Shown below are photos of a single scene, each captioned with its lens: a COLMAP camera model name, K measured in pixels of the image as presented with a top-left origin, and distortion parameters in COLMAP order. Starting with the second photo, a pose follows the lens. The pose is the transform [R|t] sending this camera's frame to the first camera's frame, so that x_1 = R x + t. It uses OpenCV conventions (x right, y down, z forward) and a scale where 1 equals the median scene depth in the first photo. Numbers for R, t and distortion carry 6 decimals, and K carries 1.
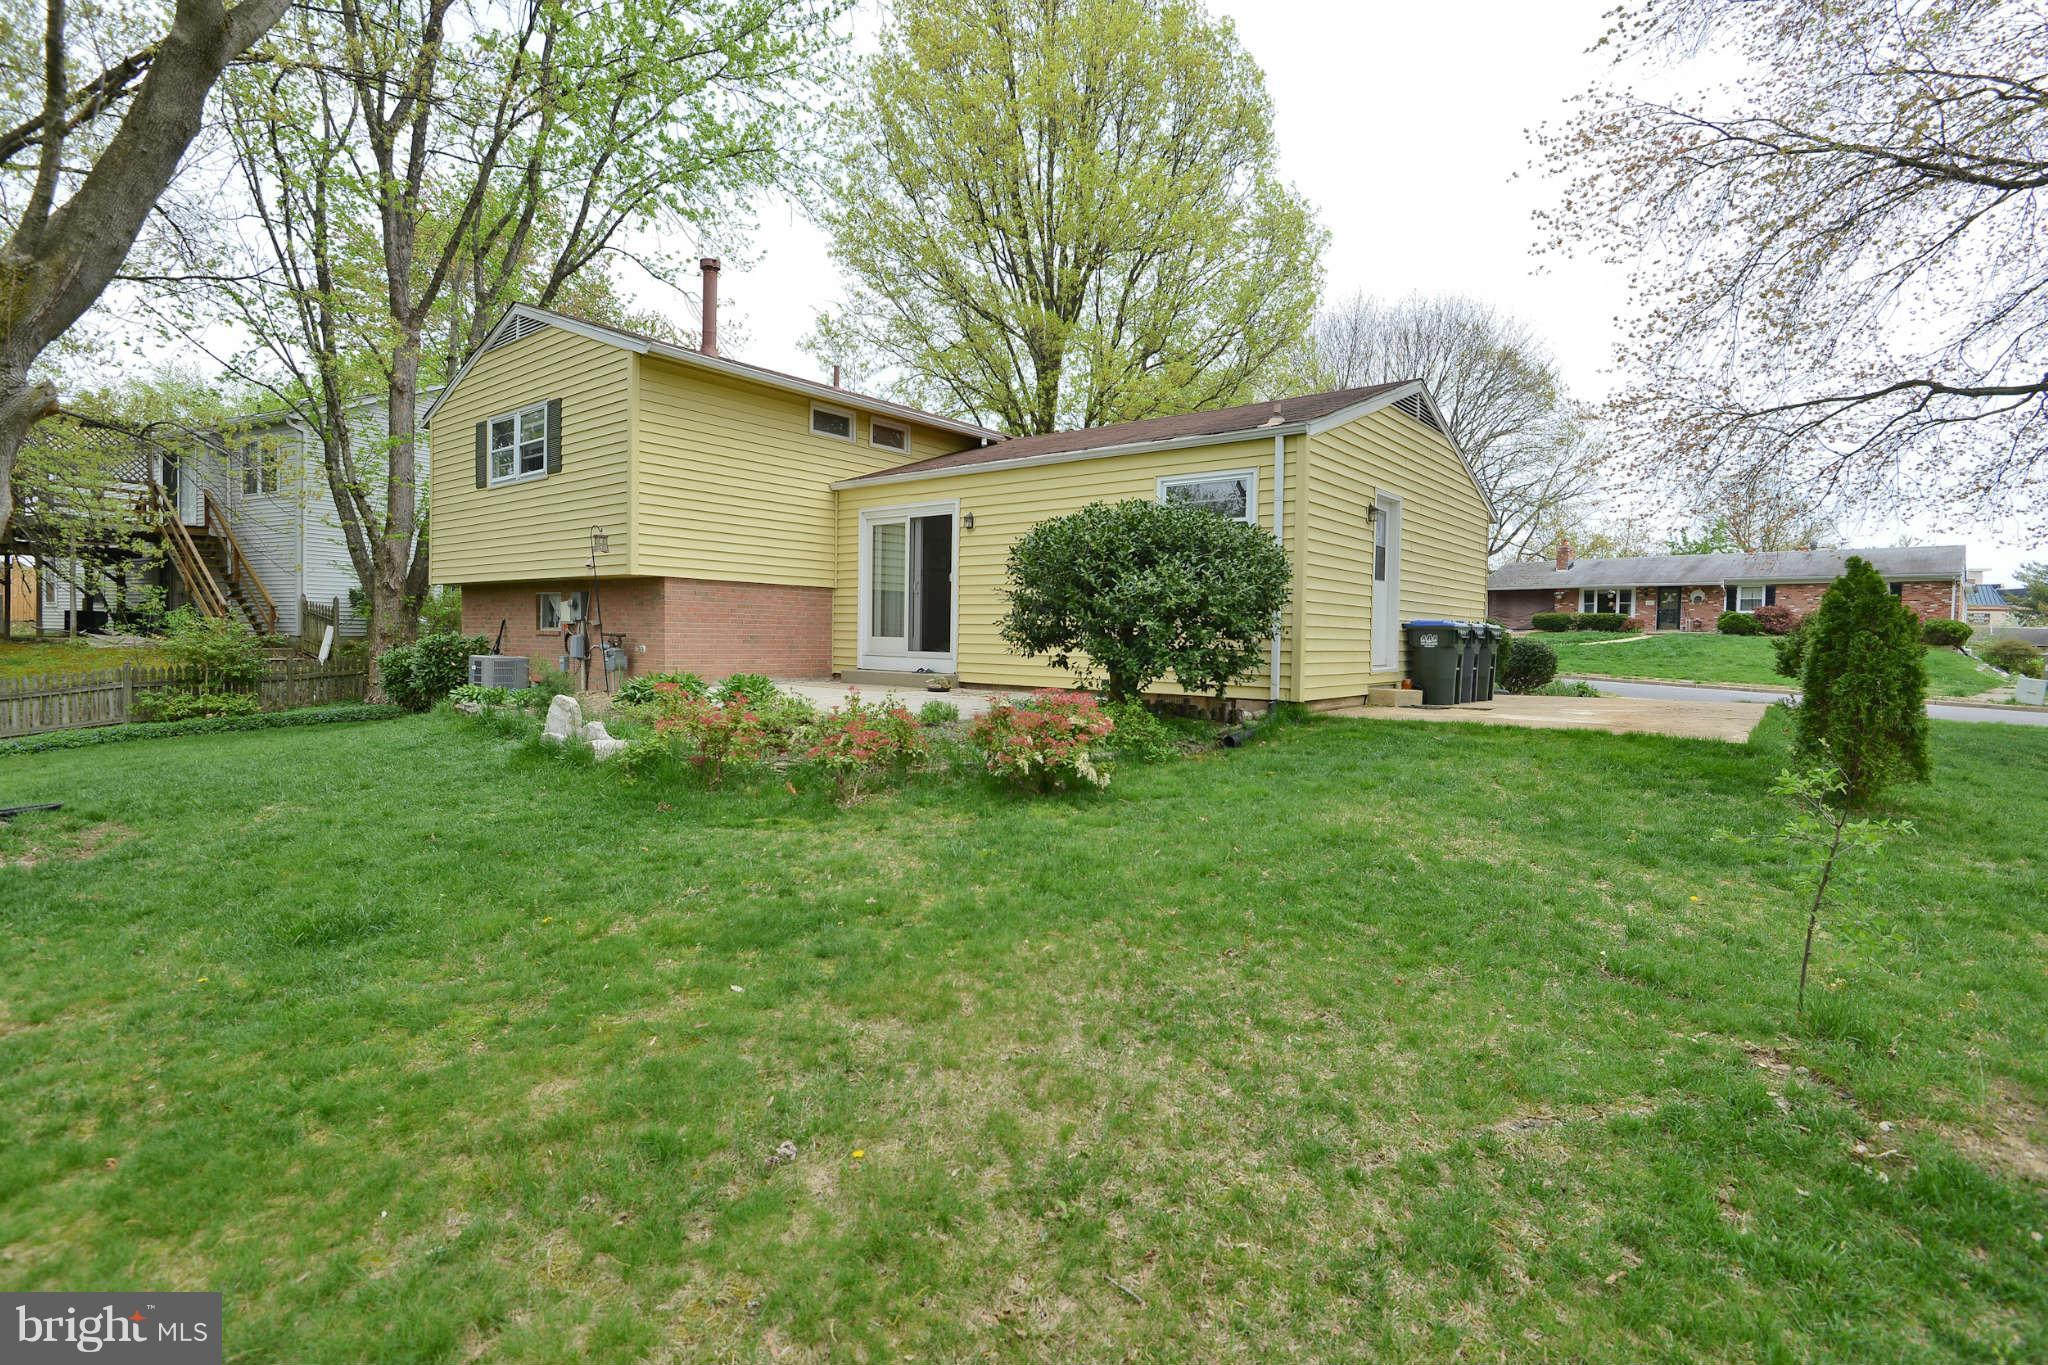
lens RADIAL K [[957.1, 0, 1023.0], [0, 957.1, 676.2], [0, 0, 1]] dist [0.002554, -0.019472]
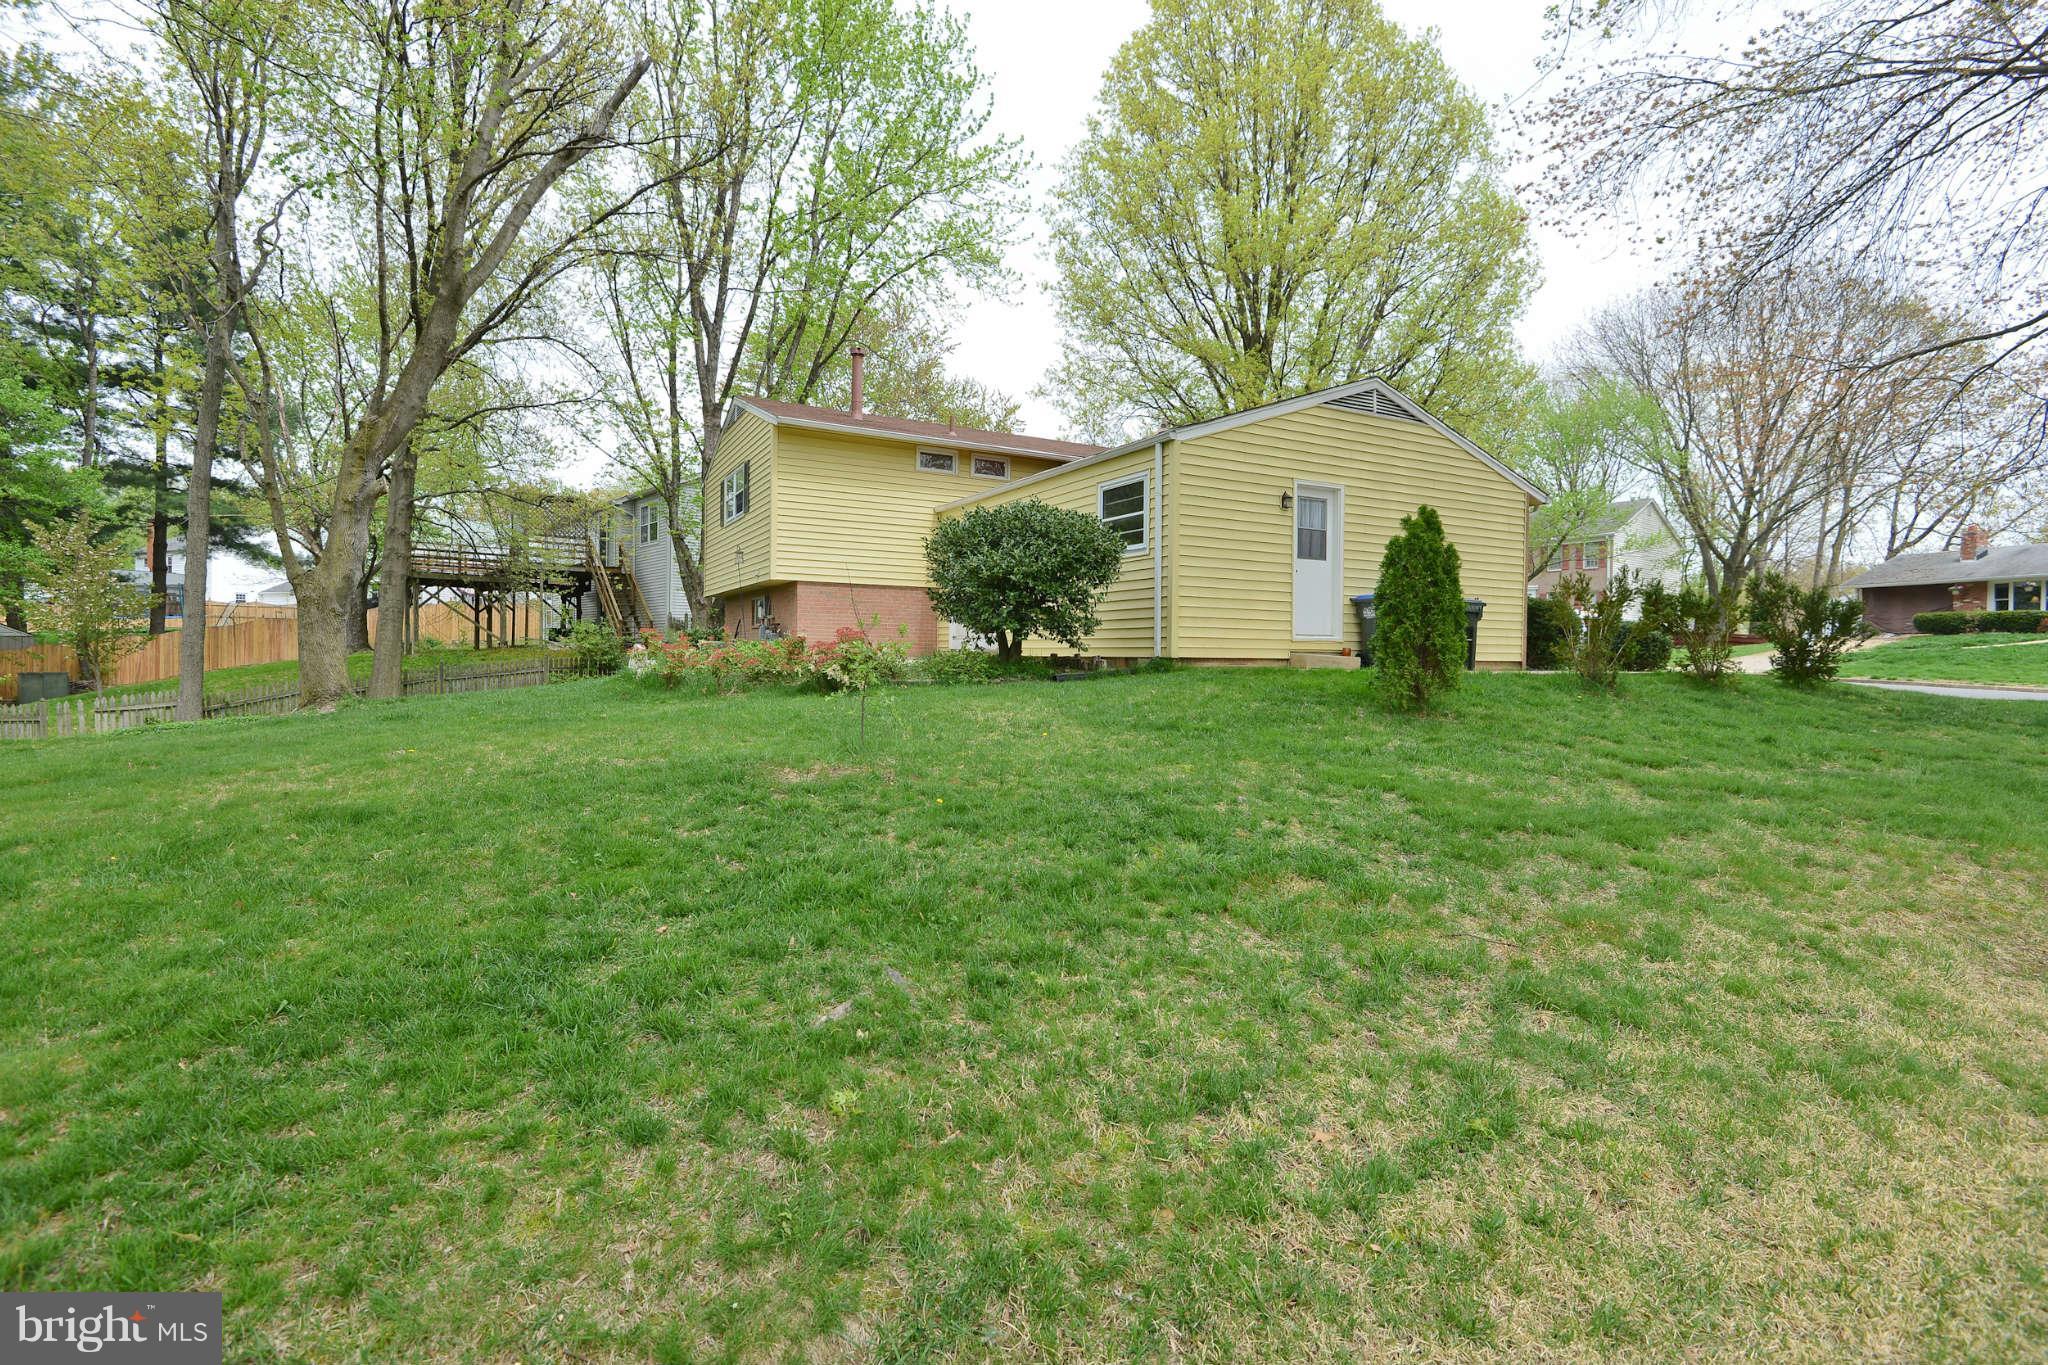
lens RADIAL K [[952.5, 0, 1025.8], [0, 952.5, 670.0], [0, 0, 1]] dist [-0.002846, -0.010953]
pose [[0.924240, -0.001746, -0.381807, 0.269972], [-0.011679, 0.999392, -0.032843, 0.039154], [0.381632, 0.034814, 0.923658, -0.090369]]
